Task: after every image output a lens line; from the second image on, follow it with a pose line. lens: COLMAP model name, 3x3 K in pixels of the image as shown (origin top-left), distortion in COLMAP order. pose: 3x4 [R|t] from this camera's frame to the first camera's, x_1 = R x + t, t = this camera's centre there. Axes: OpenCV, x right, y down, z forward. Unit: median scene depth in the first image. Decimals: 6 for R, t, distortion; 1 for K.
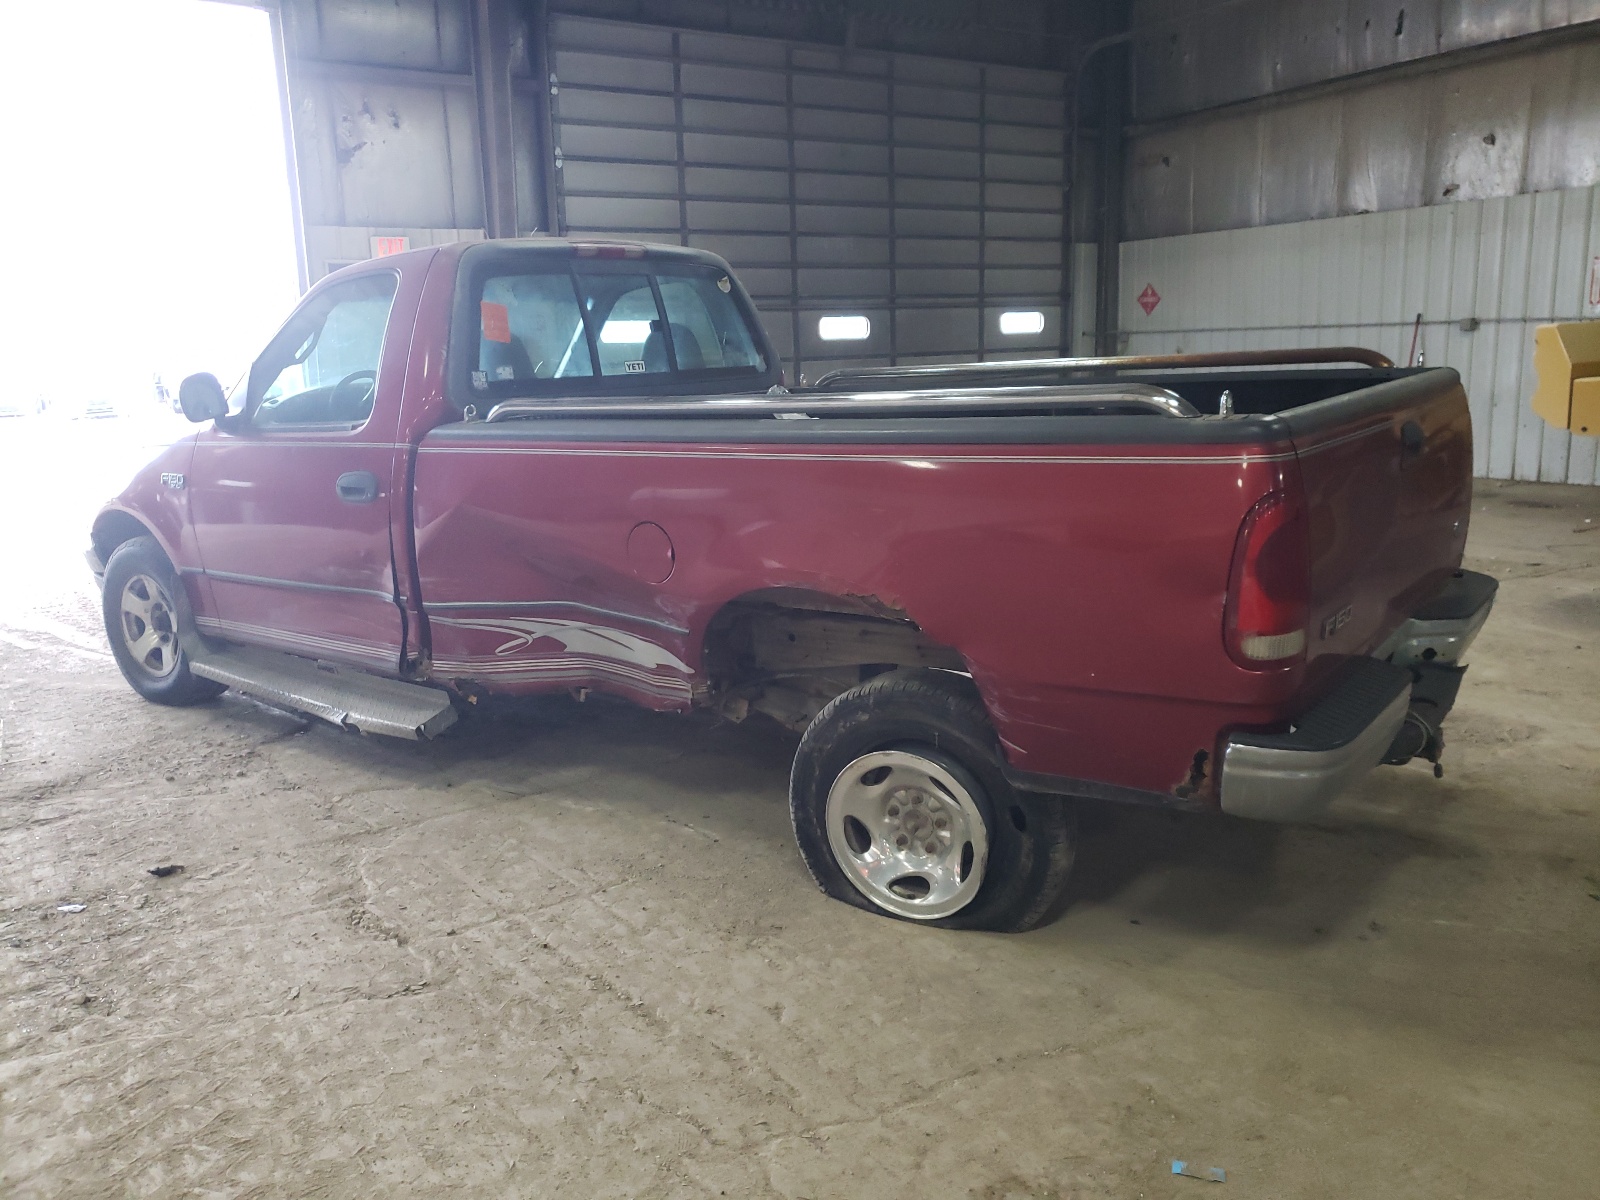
lens RADIAL K [[1283.8, 0, 800.0], [0, 1283.8, 600.0], [0, 0, 1]] dist [-0.004015, -0.001033]
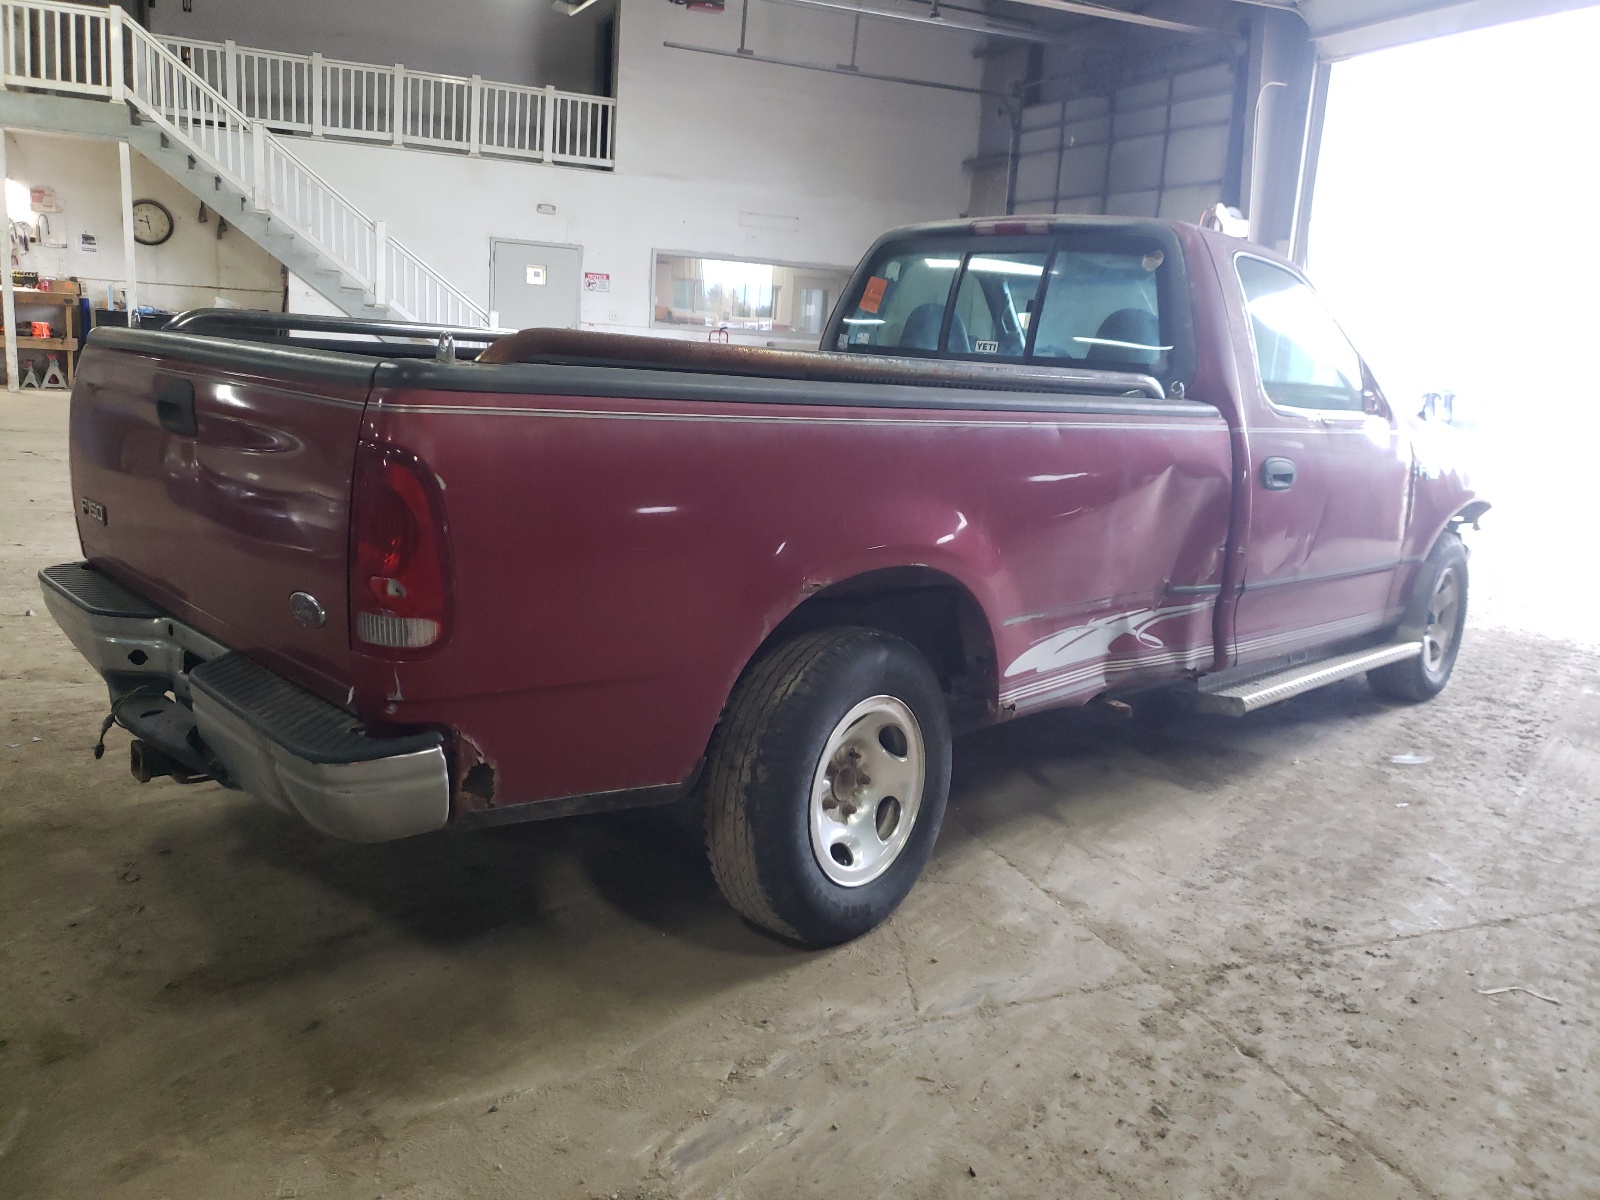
lens RADIAL K [[1217.7, 0, 800.0], [0, 1217.7, 600.0], [0, 0, 1]] dist [-0.010490, -0.002069]
pose [[-0.158878, 0.243612, -0.956771, 0.791332], [-0.260865, 0.924283, 0.278658, -0.220798], [0.952212, 0.293860, -0.083299, 0.985555]]
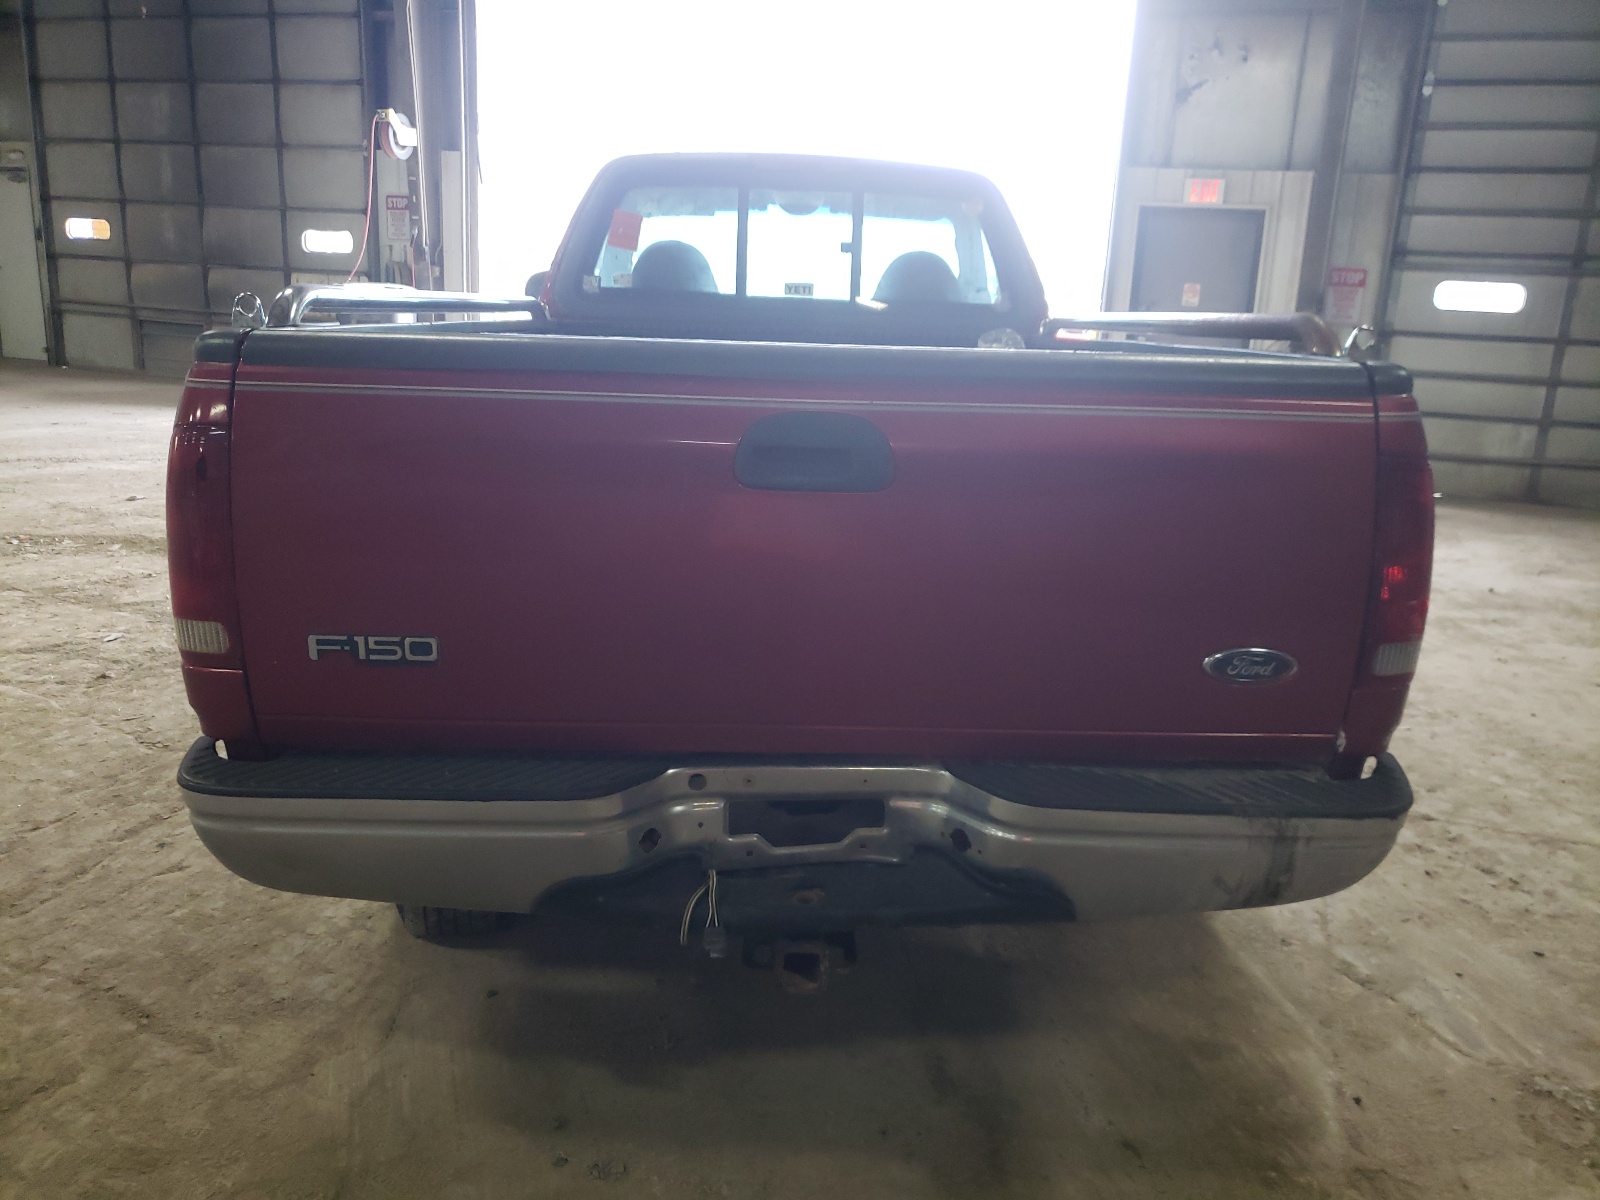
lens RADIAL K [[1224.8, 0, 800.0], [0, 1224.8, 600.0], [0, 0, 1]] dist [-0.000518, 0.048573]
pose [[0.616677, 0.257771, -0.743817, 0.597013], [-0.223038, 0.963364, 0.148942, -0.100948], [0.754960, 0.074051, 0.651577, 0.409693]]
